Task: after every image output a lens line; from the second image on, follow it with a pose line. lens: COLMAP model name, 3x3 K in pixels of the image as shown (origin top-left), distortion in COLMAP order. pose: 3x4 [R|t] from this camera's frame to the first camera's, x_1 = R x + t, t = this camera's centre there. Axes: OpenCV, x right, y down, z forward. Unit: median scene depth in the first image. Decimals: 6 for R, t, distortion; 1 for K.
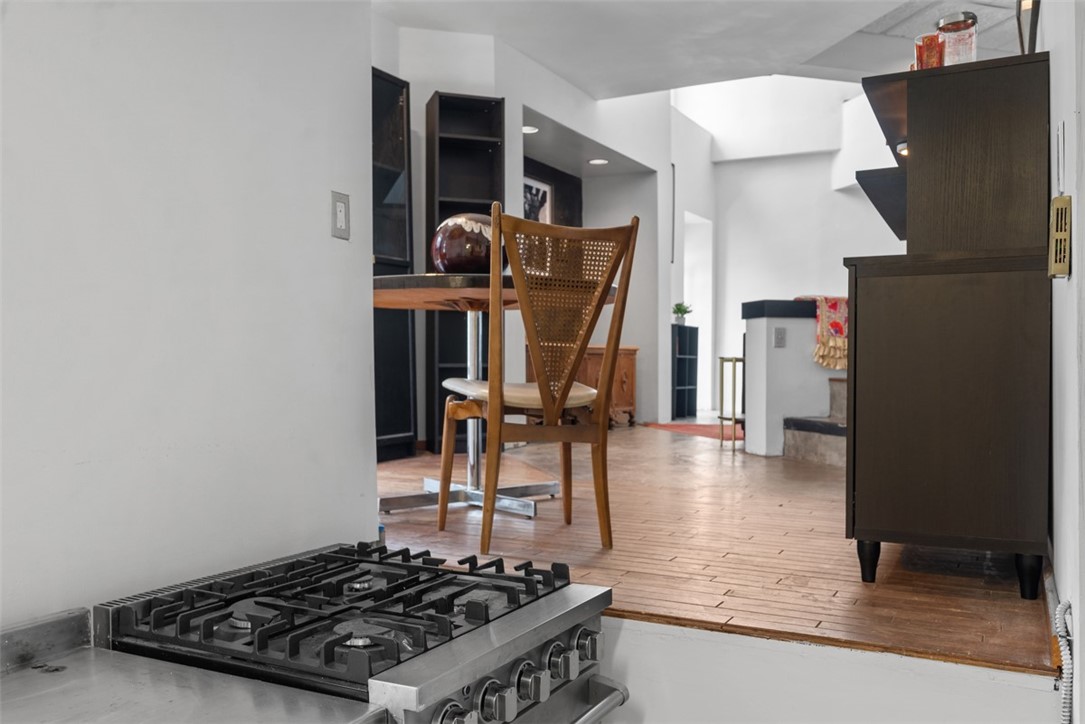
lens RADIAL K [[900.8, 0, 545.0], [0, 900.8, 386.4], [0, 0, 1]] dist [-0.002687, -0.000379]
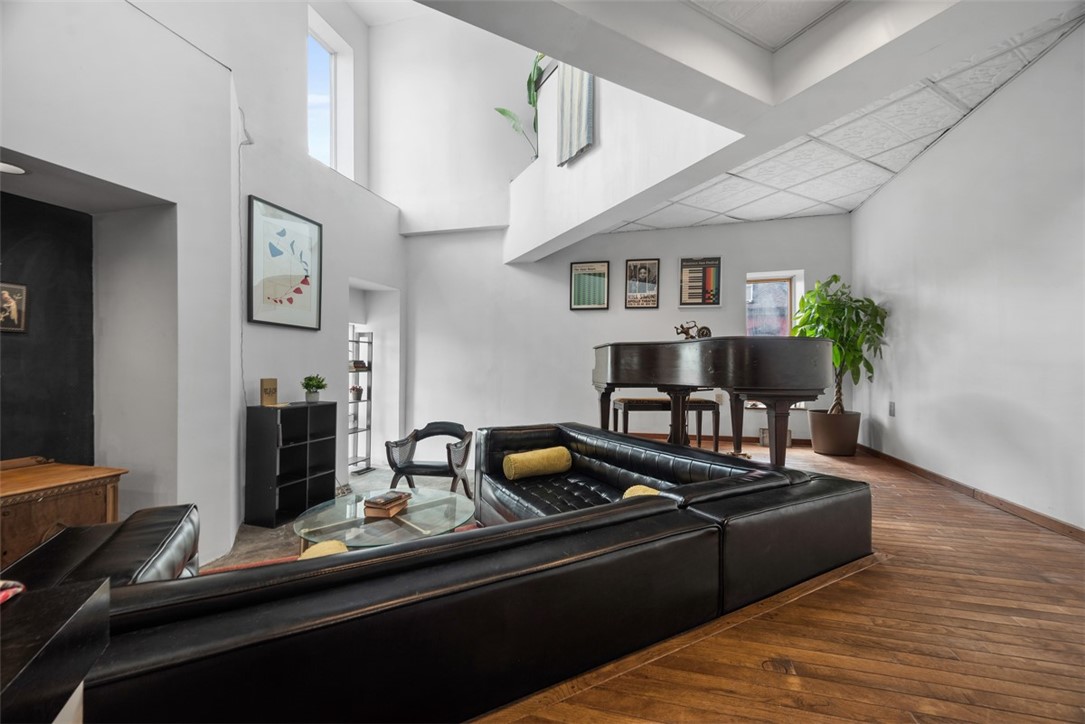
lens RADIAL K [[431.3, 0, 544.5], [0, 431.3, 363.5], [0, 0, 1]] dist [-0.000312, -0.000182]
pose [[0.976520, -0.000170, 0.215427, 0.485875], [0.006535, 0.999563, -0.028834, -0.158959], [-0.215328, 0.029565, 0.976094, 0.930119]]
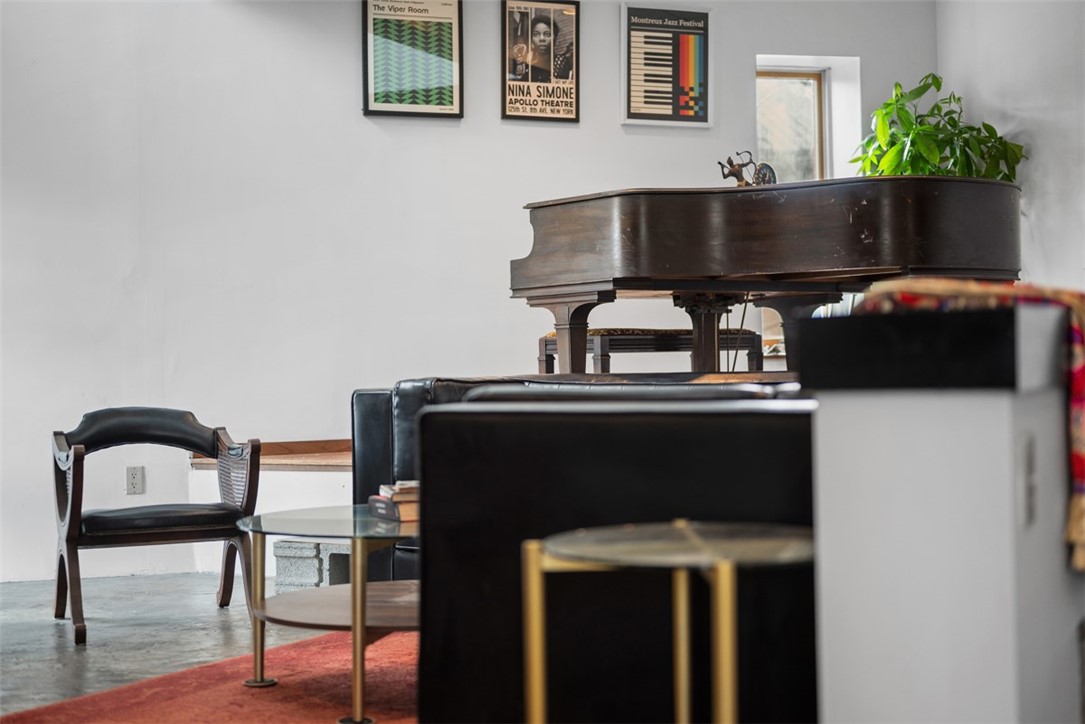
lens RADIAL K [[1625.0, 0, 542.5], [0, 1625.0, 362.0], [0, 0, 1]] dist [0.006396, -0.036232]
pose [[0.703099, -0.022067, 0.710749, -0.098066], [0.039930, 0.999166, -0.008479, -0.084276], [-0.709970, 0.034342, 0.703395, 0.806526]]
